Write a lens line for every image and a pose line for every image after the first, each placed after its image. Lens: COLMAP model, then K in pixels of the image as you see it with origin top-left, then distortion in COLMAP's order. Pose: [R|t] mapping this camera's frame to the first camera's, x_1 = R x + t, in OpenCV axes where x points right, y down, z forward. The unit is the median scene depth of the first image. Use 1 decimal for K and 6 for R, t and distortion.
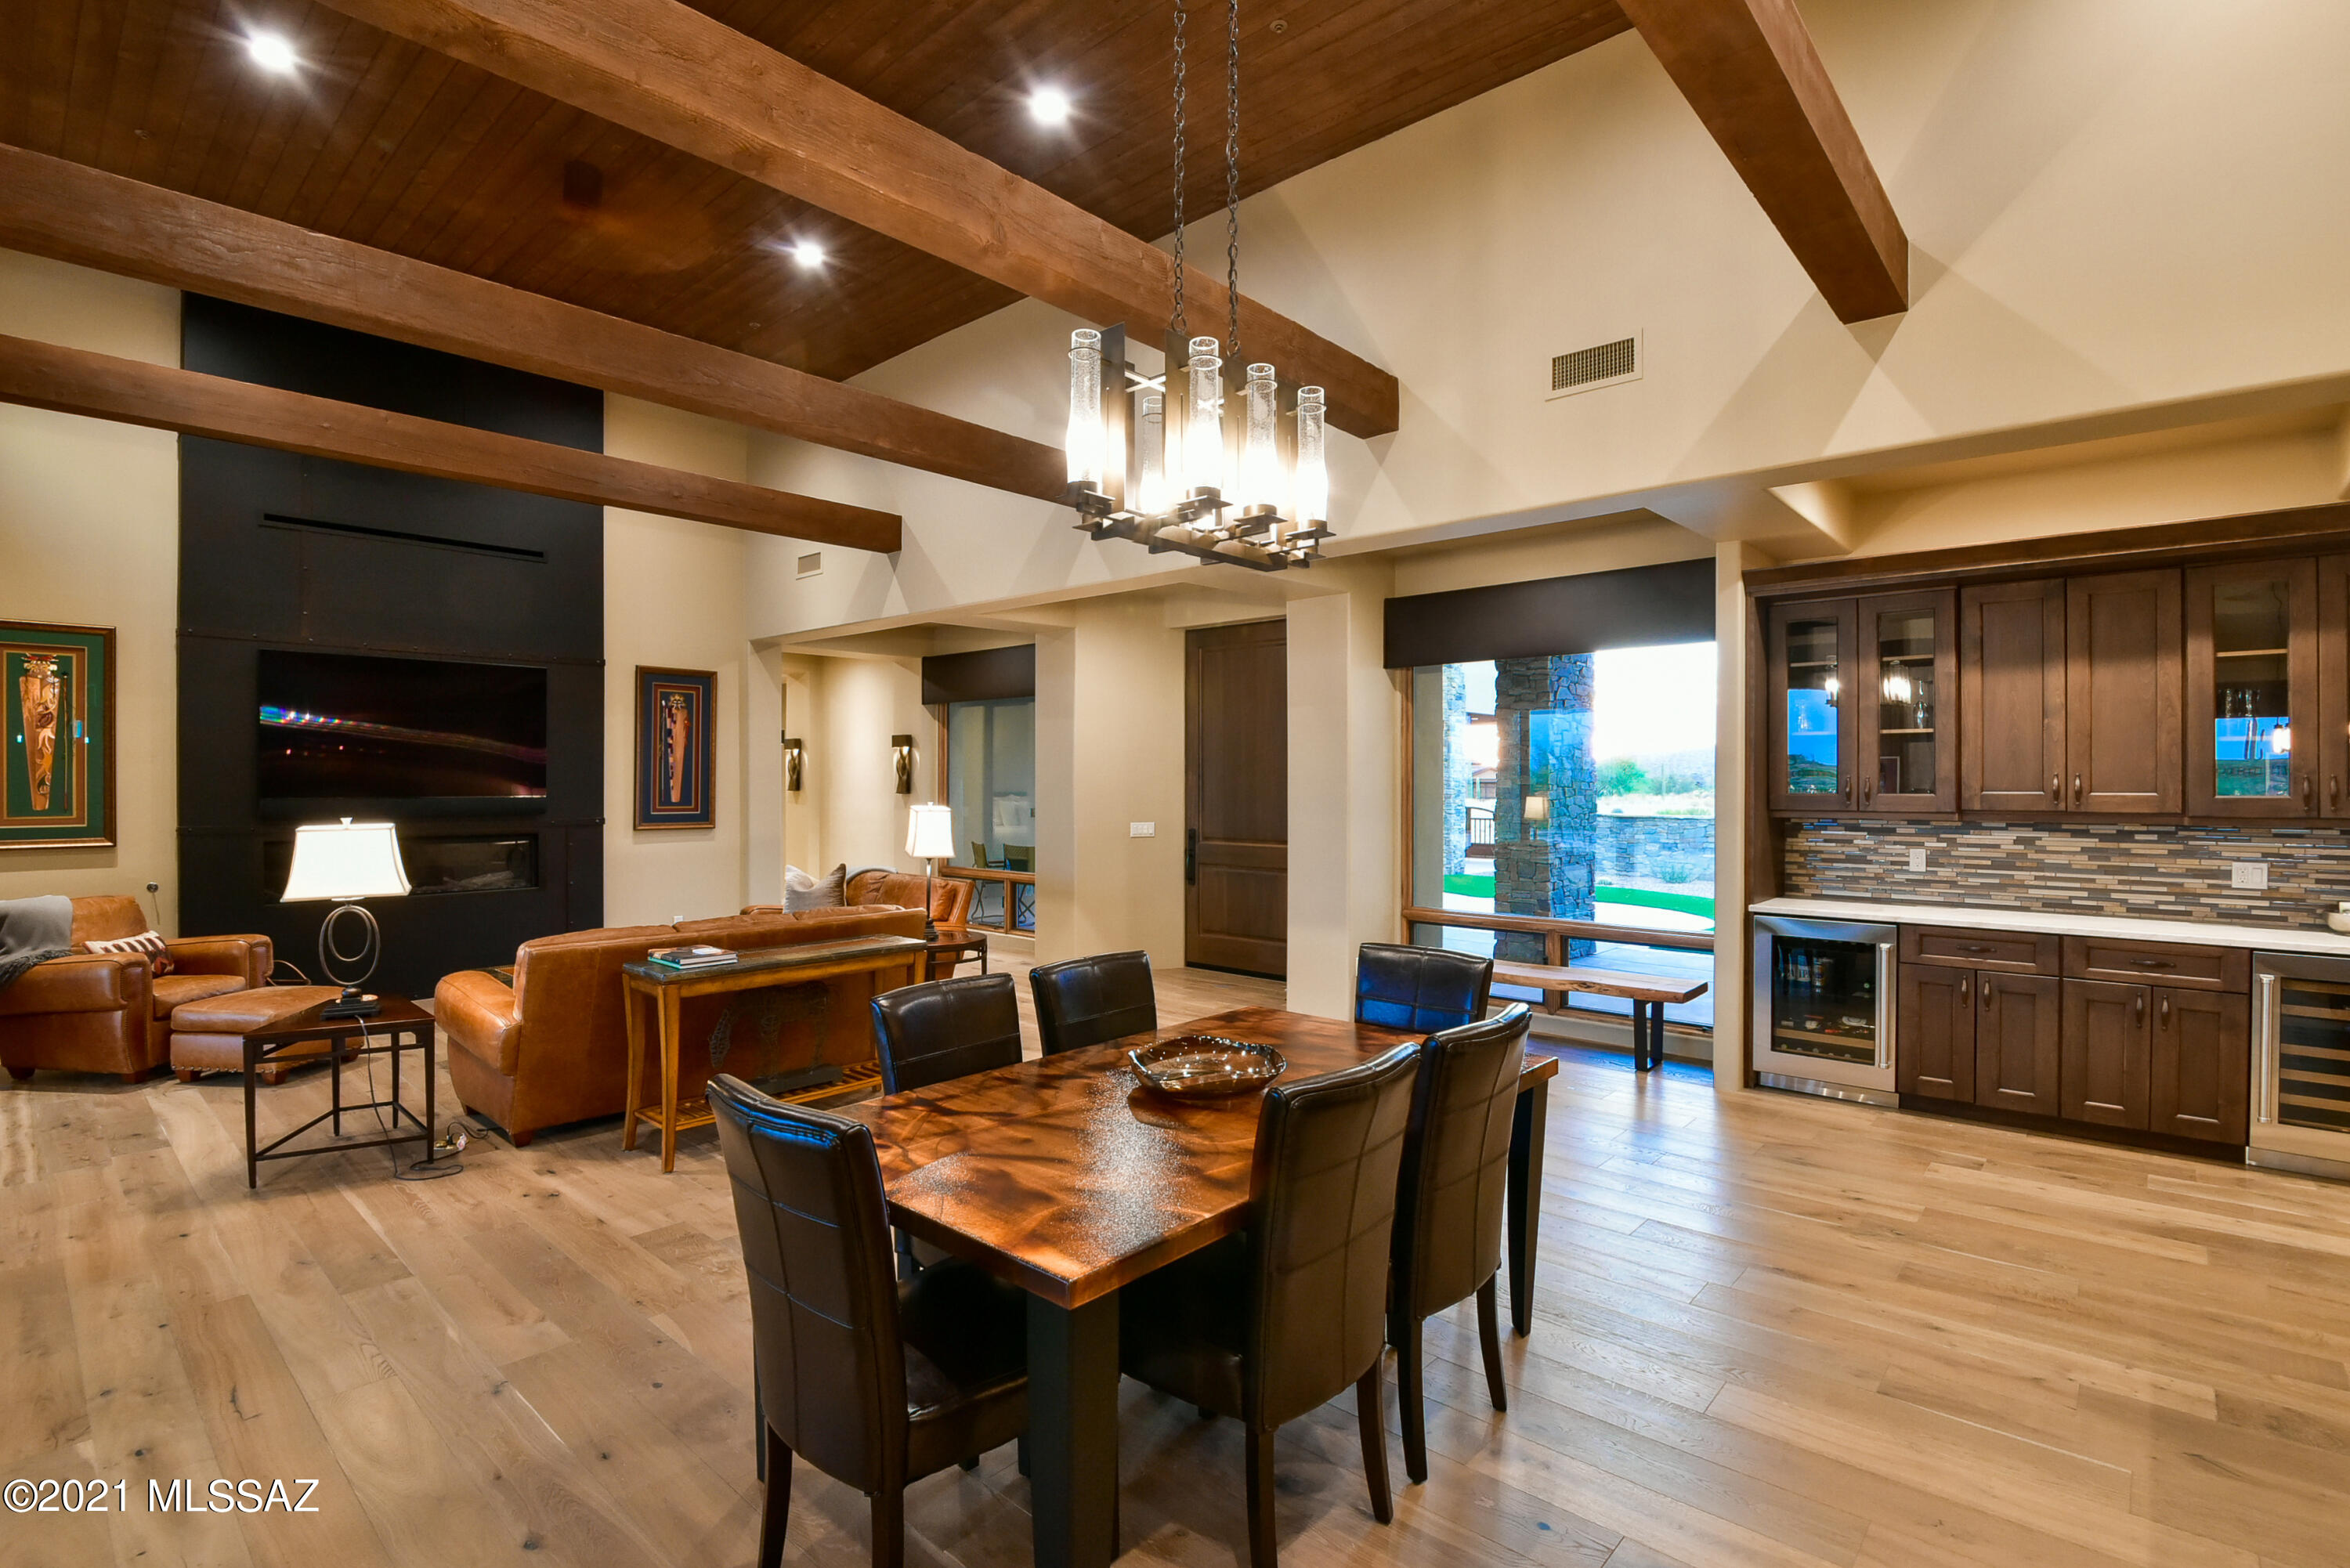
lens RADIAL K [[1093.1, 0, 1167.9], [0, 1093.1, 775.9], [0, 0, 1]] dist [-0.021610, -0.003790]
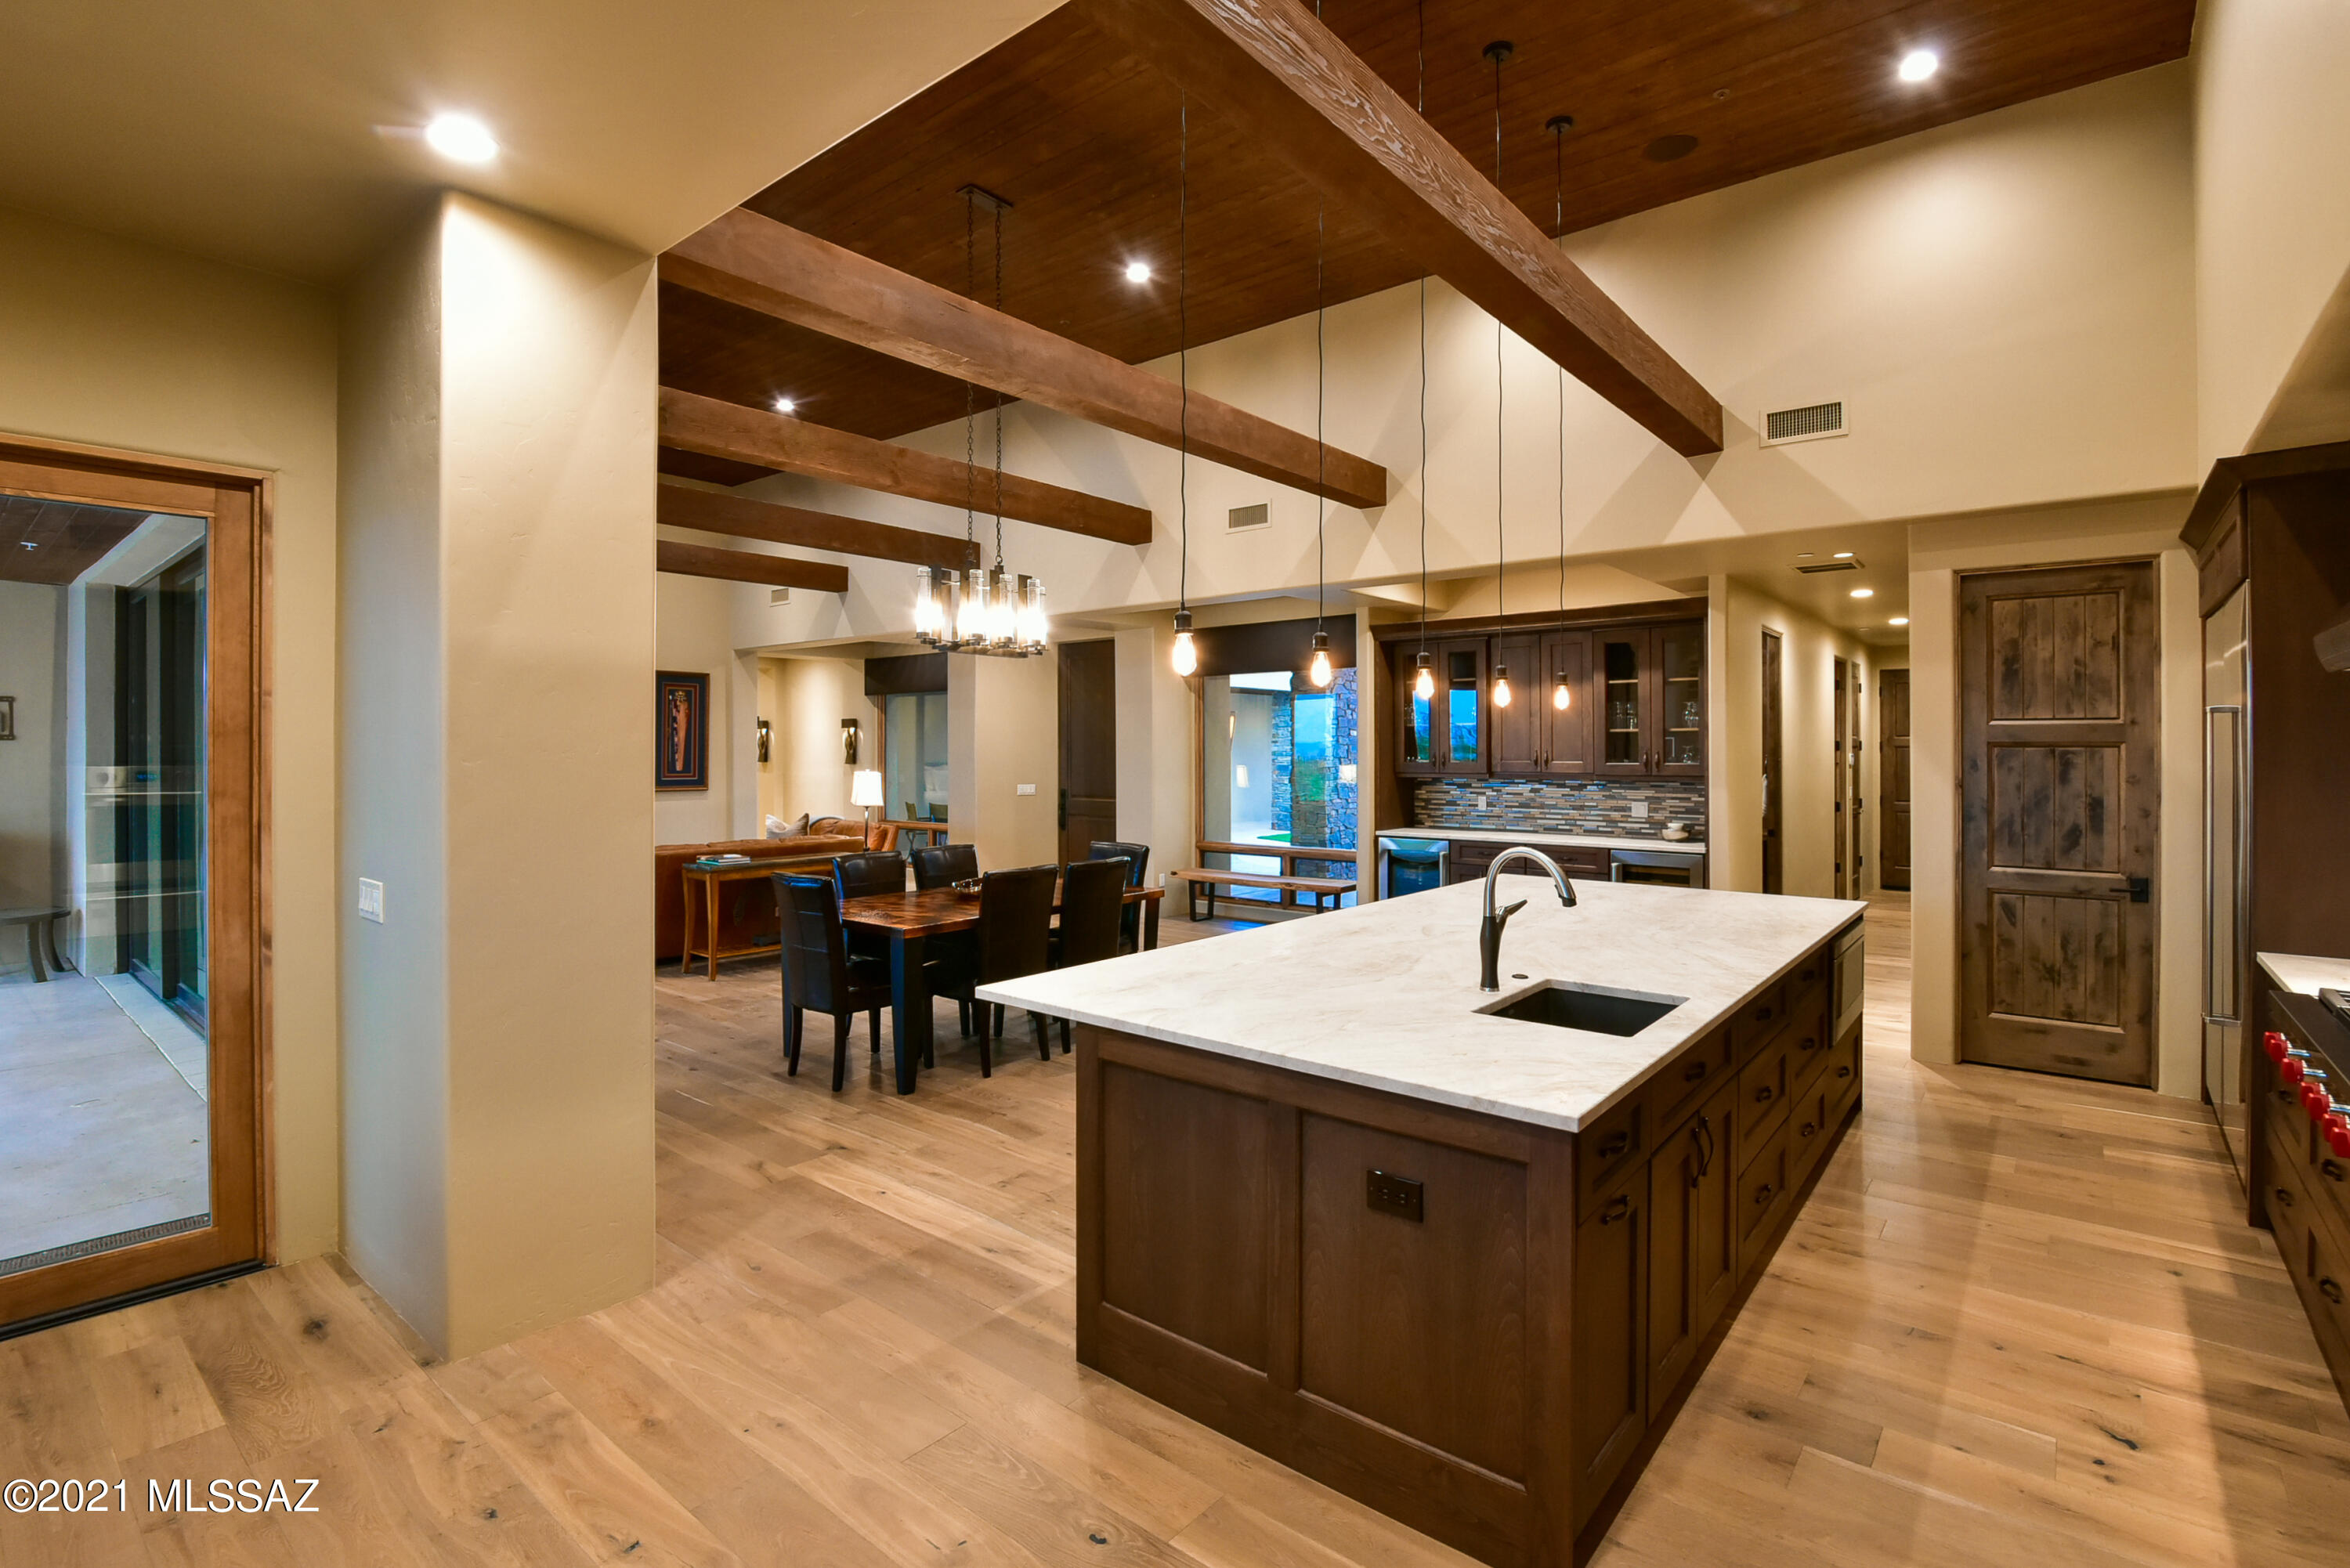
lens RADIAL K [[1093.1, 0, 1181.3], [0, 1093.1, 748.2], [0, 0, 1]] dist [-0.021610, -0.003790]
pose [[0.998490, -0.001956, 0.054904, 0.107659], [0.001853, 0.999996, 0.001936, -0.005950], [-0.054908, -0.001831, 0.998490, -0.429361]]
